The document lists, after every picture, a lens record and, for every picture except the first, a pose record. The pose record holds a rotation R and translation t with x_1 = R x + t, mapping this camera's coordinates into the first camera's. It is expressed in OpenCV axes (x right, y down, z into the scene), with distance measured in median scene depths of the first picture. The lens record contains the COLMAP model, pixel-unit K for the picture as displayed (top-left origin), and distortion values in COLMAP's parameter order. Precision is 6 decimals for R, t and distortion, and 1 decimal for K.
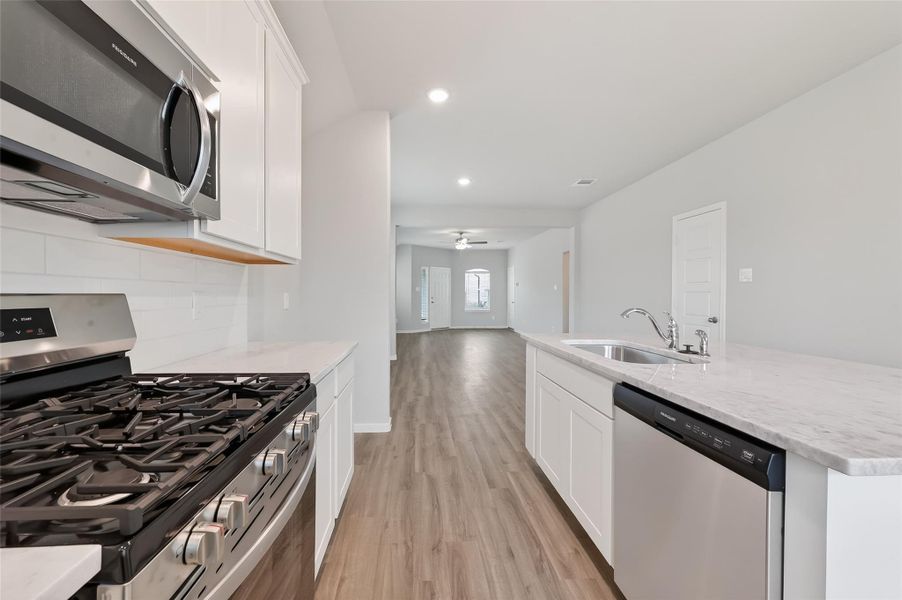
lens RADIAL K [[368.0, 0, 435.1], [0, 368.0, 296.8], [0, 0, 1]] dist [0.011868, -0.000001]
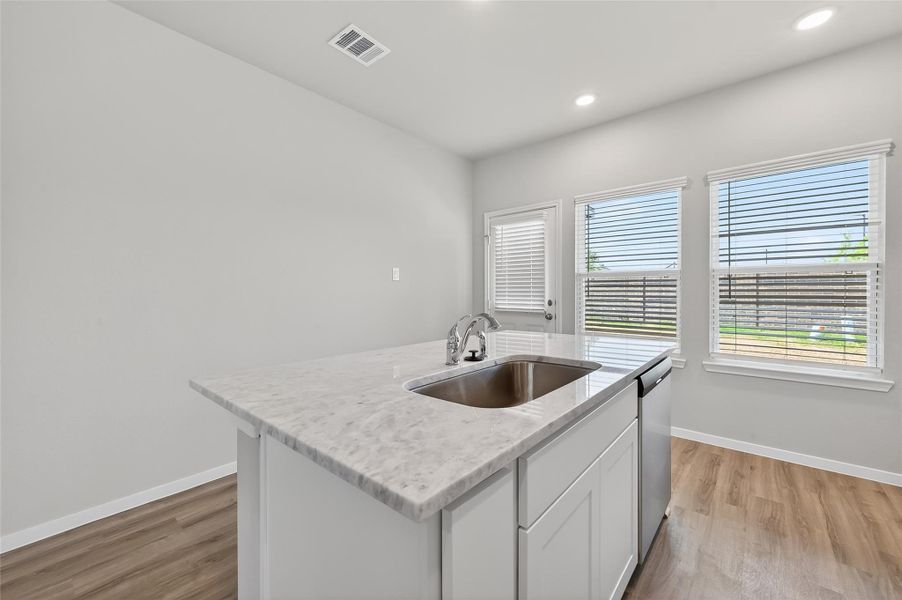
lens RADIAL K [[355.6, 0, 452.2], [0, 355.6, 294.7], [0, 0, 1]] dist [-0.000269, -0.000178]
pose [[-0.722412, -0.000947, 0.691462, 0.134850], [0.006919, 0.999939, 0.008598, -0.012307], [-0.691428, 0.010995, -0.722361, 1.621063]]
